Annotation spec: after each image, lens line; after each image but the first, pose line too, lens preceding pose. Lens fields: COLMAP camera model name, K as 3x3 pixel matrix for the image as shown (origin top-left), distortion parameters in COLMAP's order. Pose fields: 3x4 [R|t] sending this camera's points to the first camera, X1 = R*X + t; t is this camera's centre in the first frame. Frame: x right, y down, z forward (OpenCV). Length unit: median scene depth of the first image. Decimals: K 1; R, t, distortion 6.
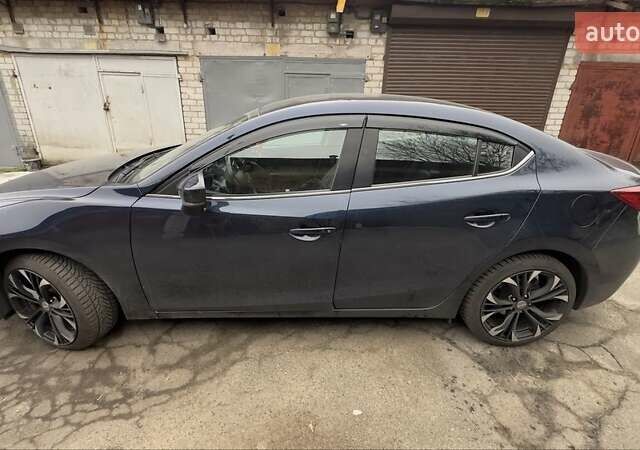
lens RADIAL K [[317.8, 0, 320.2], [0, 317.8, 213.0], [0, 0, 1]] dist [-0.001674, -0.000150]
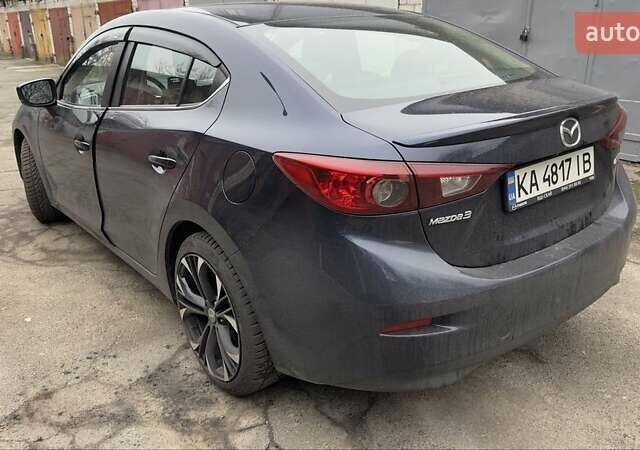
lens RADIAL K [[543.4, 0, 320.0], [0, 543.4, 225.0], [0, 0, 1]] dist [-0.007341, -0.008647]
pose [[0.616601, 0.239925, -0.749826, 1.826583], [-0.239067, 0.964519, 0.112030, -0.077306], [0.750100, 0.110181, 0.652081, 0.510902]]
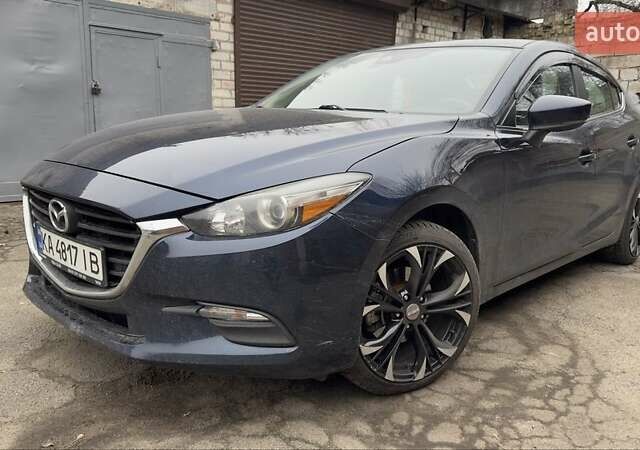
lens RADIAL K [[543.4, 0, 320.0], [0, 543.4, 225.0], [0, 0, 1]] dist [-0.007341, -0.008647]
pose [[0.719020, -0.134621, 0.681826, -1.918391], [0.225826, 0.973080, -0.046018, 0.151623], [-0.657276, 0.187063, 0.730065, 0.360425]]
